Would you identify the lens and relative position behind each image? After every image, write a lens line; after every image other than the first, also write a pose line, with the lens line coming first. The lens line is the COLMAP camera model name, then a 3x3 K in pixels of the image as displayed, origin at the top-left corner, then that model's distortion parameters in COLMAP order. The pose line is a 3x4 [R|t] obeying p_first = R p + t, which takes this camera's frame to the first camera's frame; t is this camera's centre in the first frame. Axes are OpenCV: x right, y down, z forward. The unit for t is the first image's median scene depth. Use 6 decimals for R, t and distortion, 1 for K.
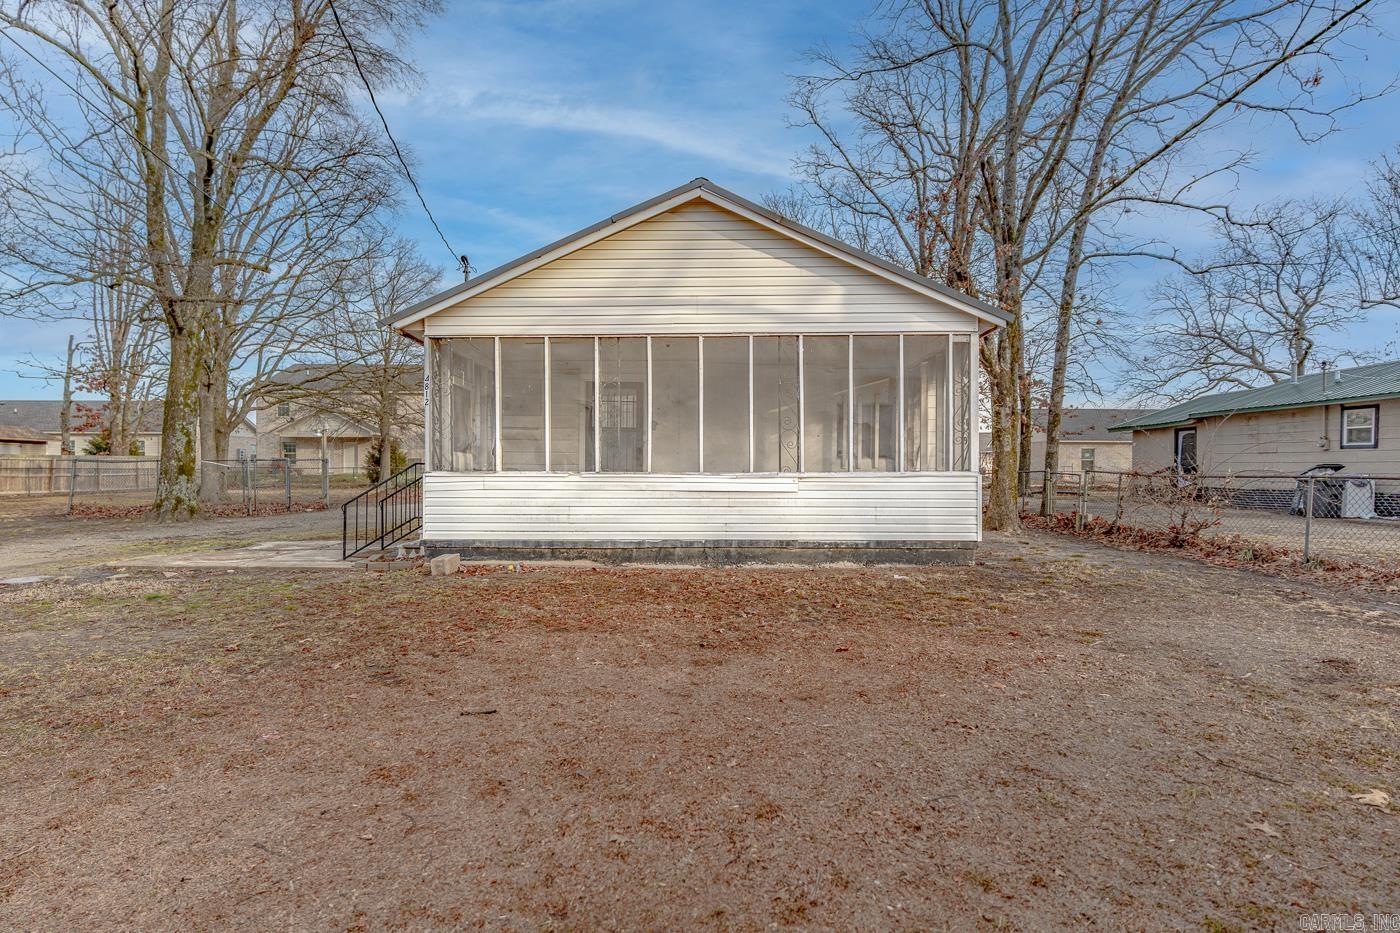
lens RADIAL K [[662.1, 0, 700.7], [0, 662.1, 471.2], [0, 0, 1]] dist [-0.000456, -0.000490]
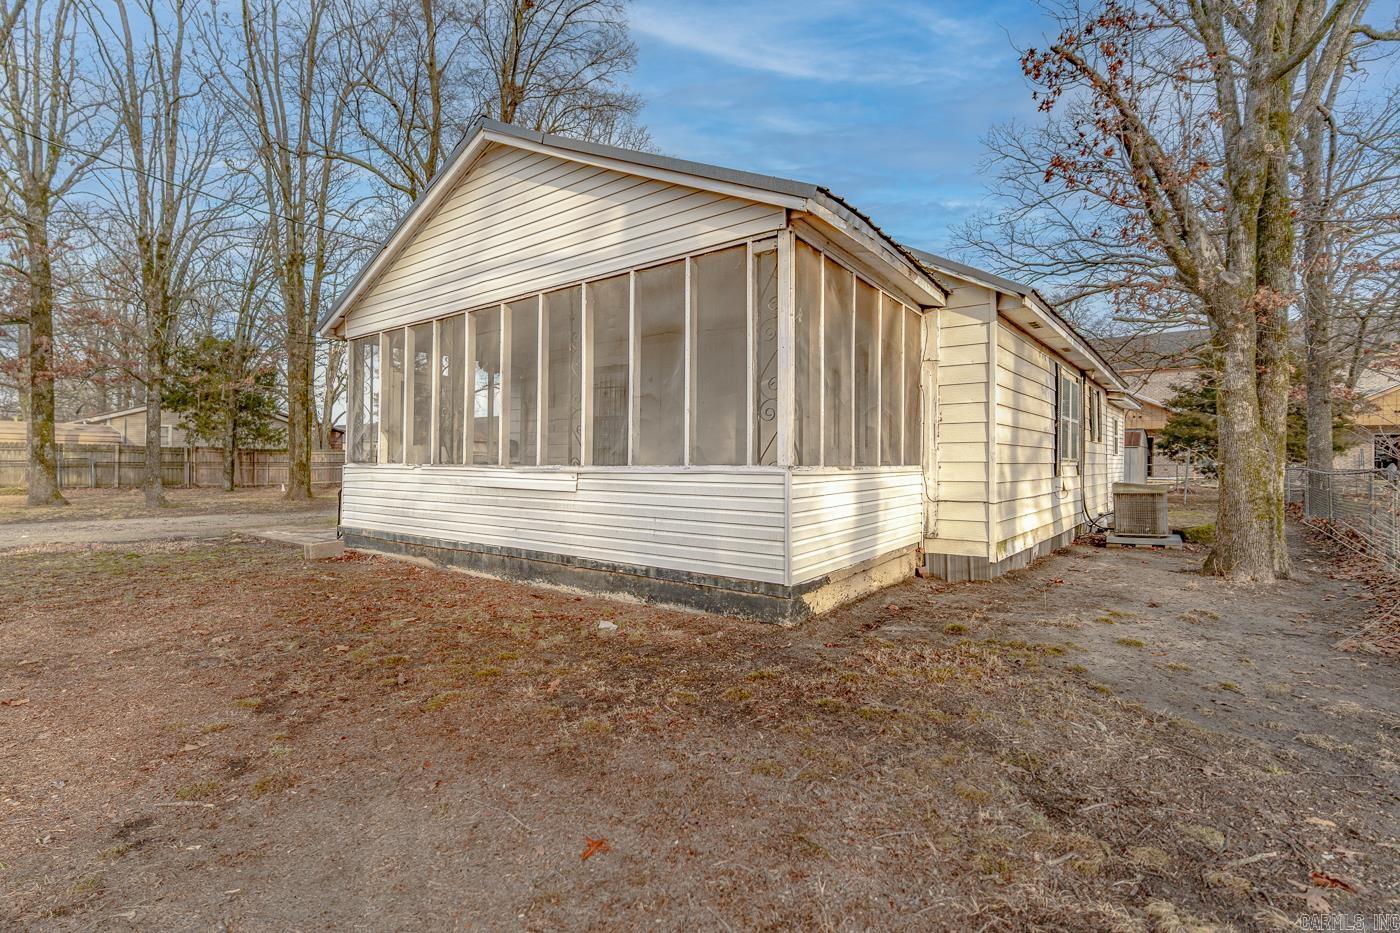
lens RADIAL K [[614.1, 0, 698.9], [0, 614.1, 458.0], [0, 0, 1]] dist [-0.000450, 0.000005]
pose [[0.824717, -0.002141, -0.565542, 0.650983], [-0.007598, 0.999861, -0.014864, 0.002263], [0.565495, 0.016555, 0.824586, 0.502934]]
